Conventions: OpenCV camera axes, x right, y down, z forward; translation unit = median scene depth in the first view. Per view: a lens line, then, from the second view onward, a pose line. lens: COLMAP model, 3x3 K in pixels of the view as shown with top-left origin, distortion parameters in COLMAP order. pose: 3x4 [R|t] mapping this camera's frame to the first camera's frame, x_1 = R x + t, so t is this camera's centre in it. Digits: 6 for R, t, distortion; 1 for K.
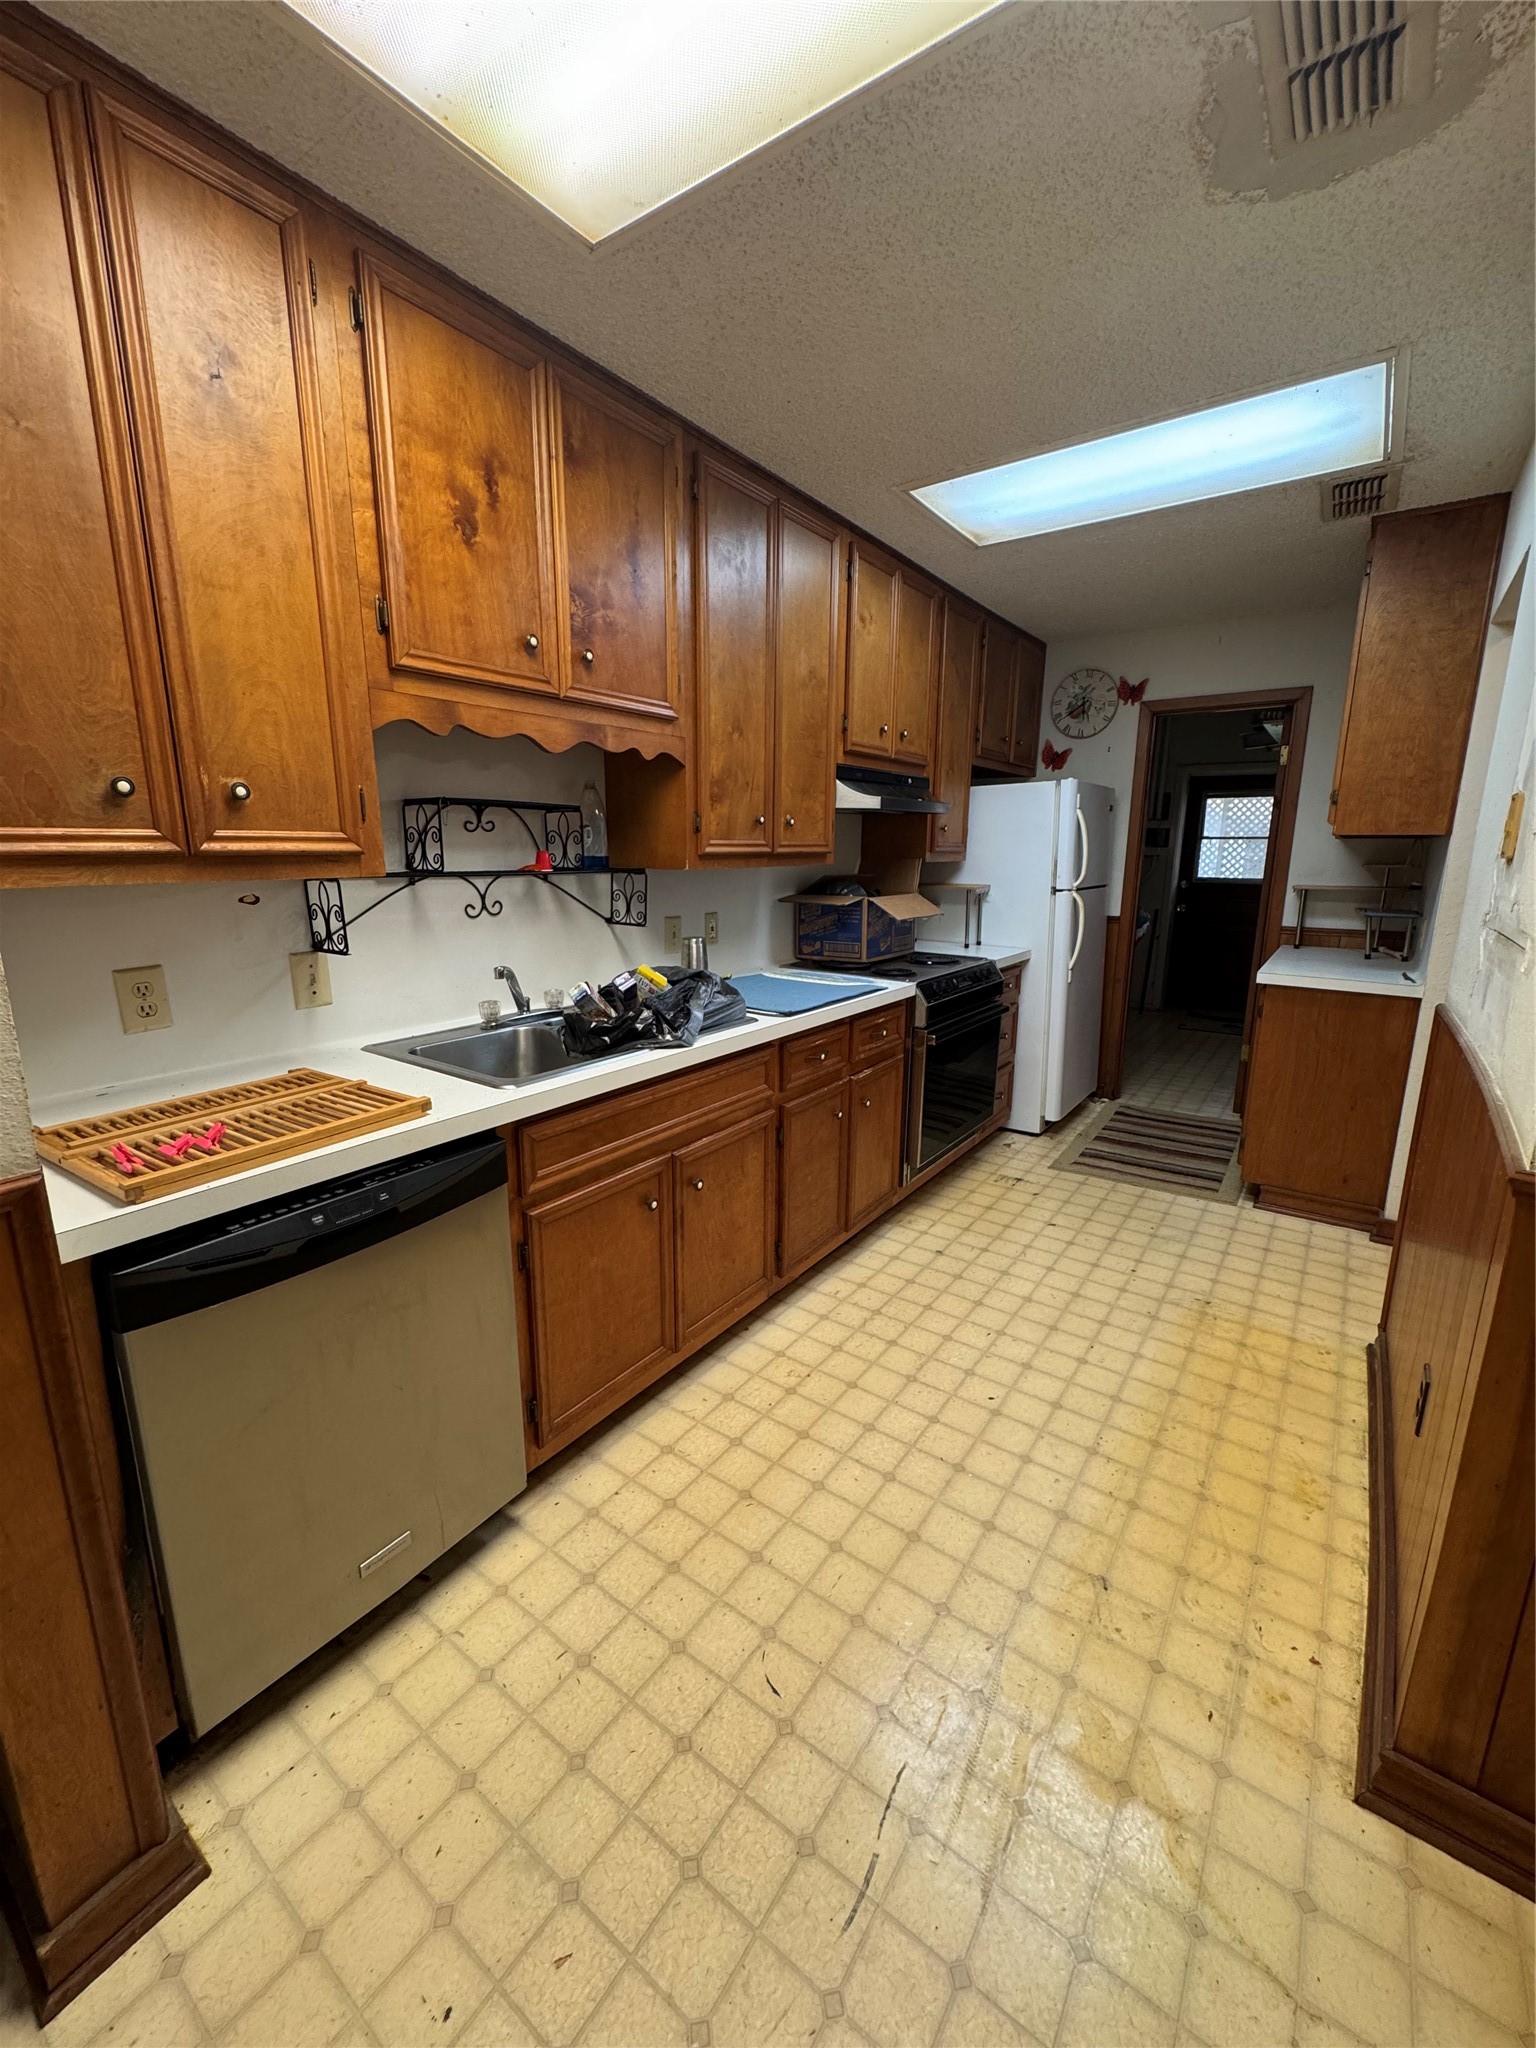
lens RADIAL K [[819.4, 0, 767.7], [0, 819.4, 1020.6], [0, 0, 1]] dist [-0.004009, 0.000649]
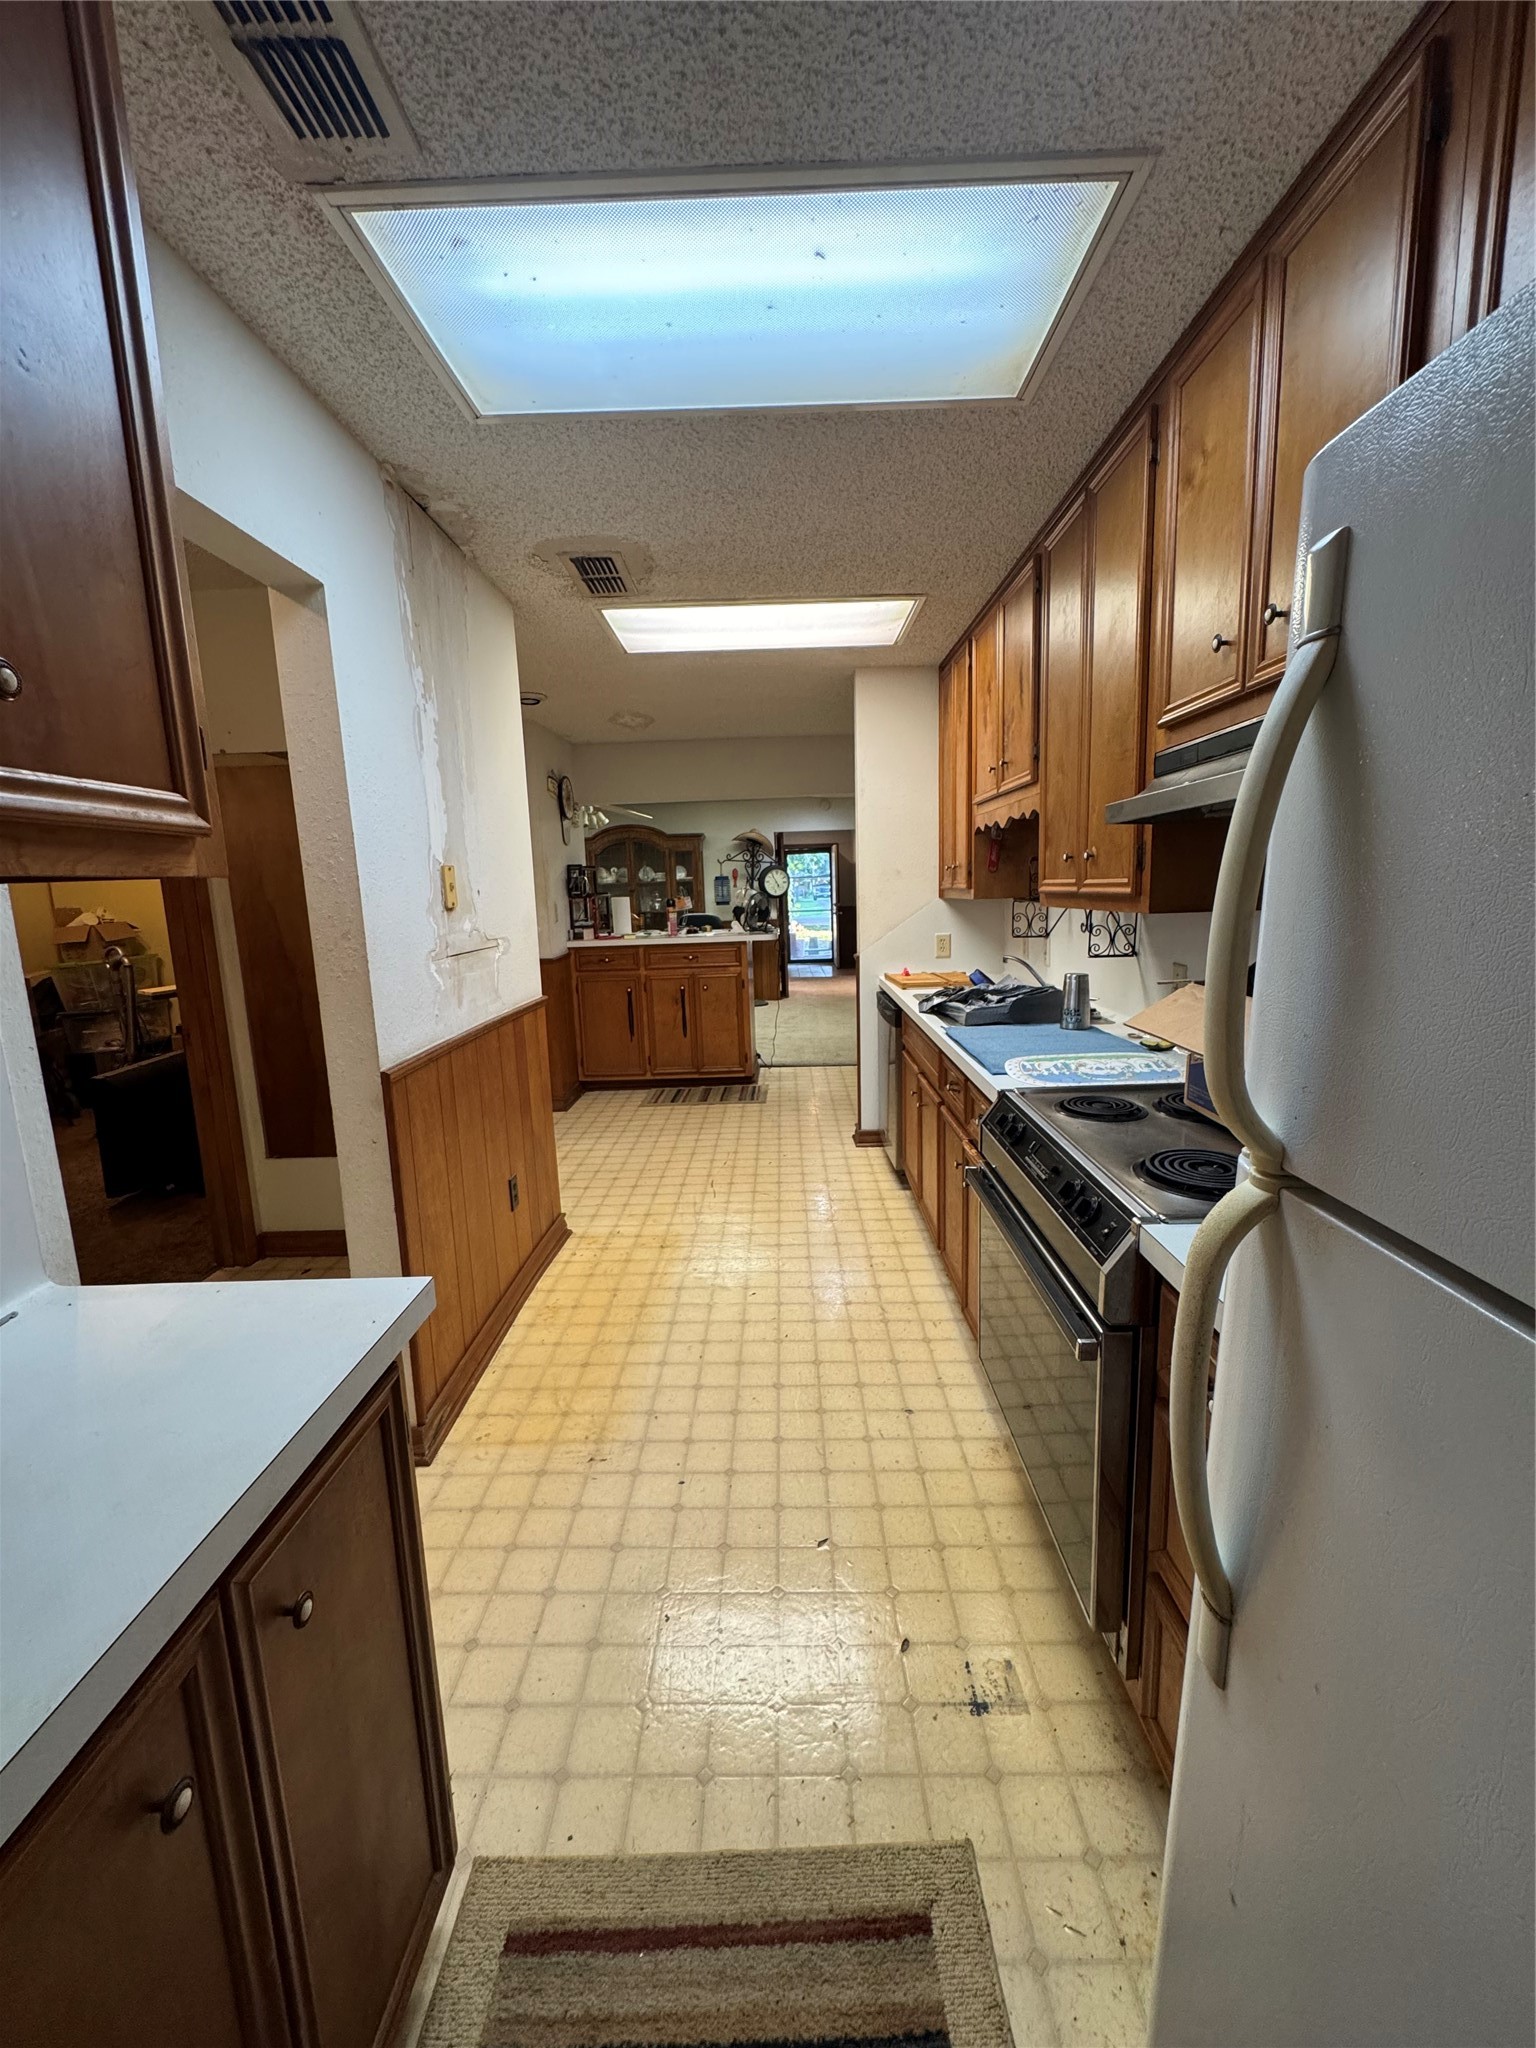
lens RADIAL K [[819.4, 0, 772.0], [0, 819.4, 1026.5], [0, 0, 1]] dist [-0.004009, 0.000649]
pose [[-0.815584, 0.114702, -0.567156, 0.817905], [-0.098835, 0.938138, 0.331856, -0.344625], [0.570135, 0.326712, -0.753794, 1.602763]]
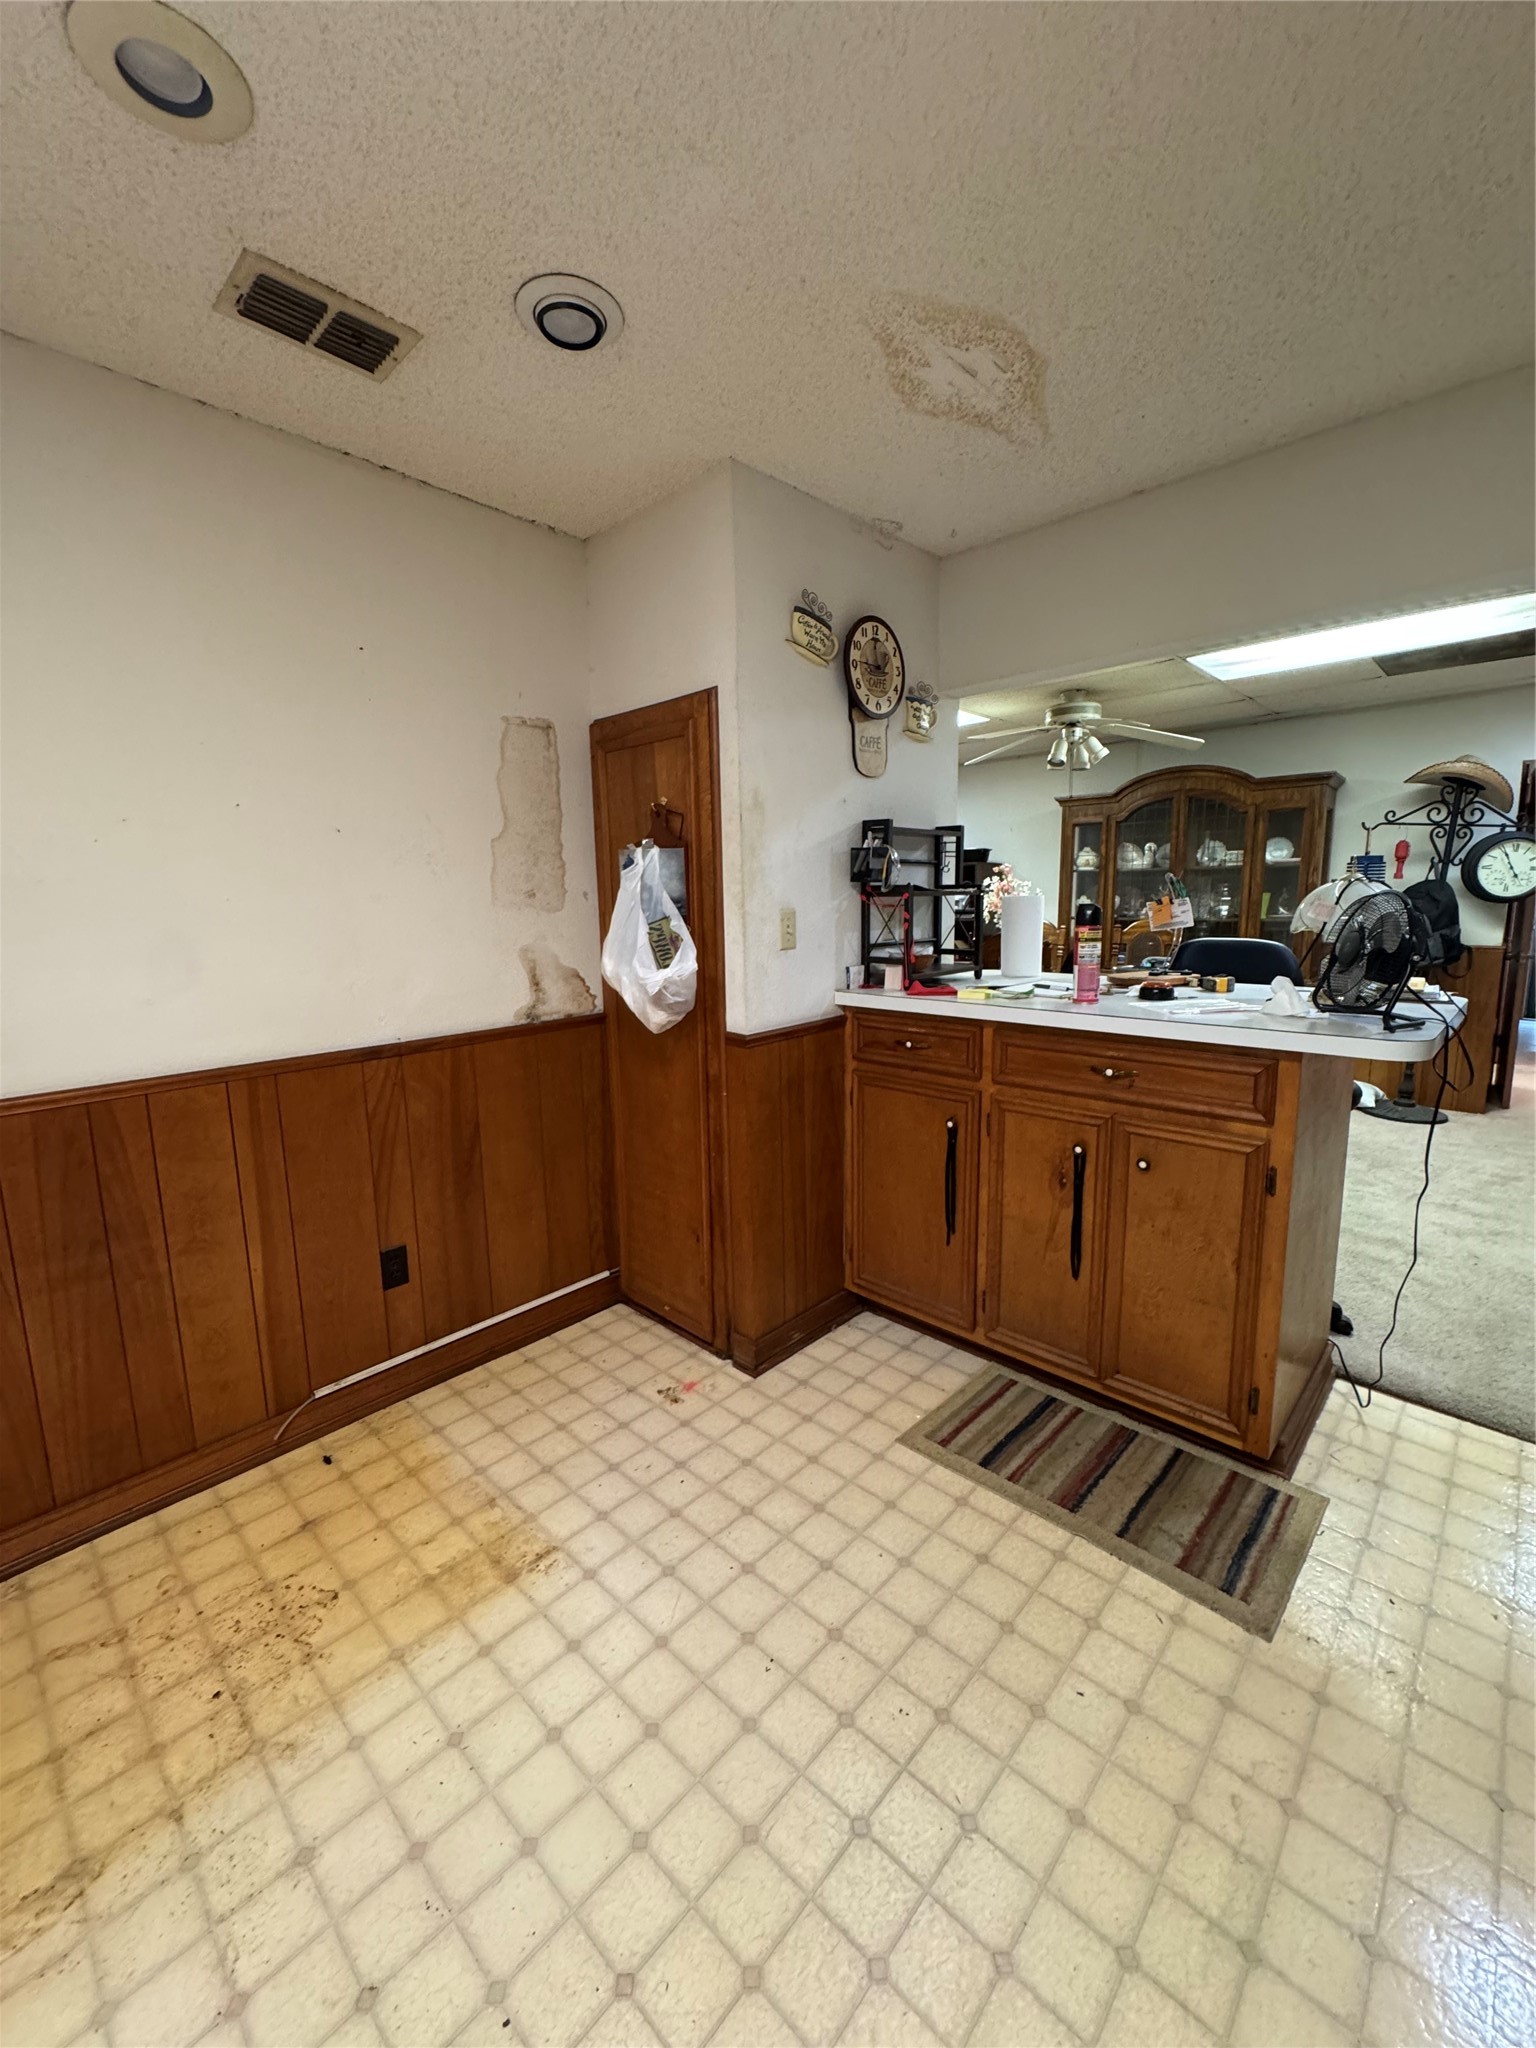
lens RADIAL K [[819.4, 0, 770.5], [0, 819.4, 1025.2], [0, 0, 1]] dist [-0.004009, 0.000649]
pose [[-0.992195, -0.012074, 0.124110, -0.048263], [0.034531, 0.929773, 0.366510, -0.104652], [-0.119820, 0.367935, -0.922099, 0.498072]]
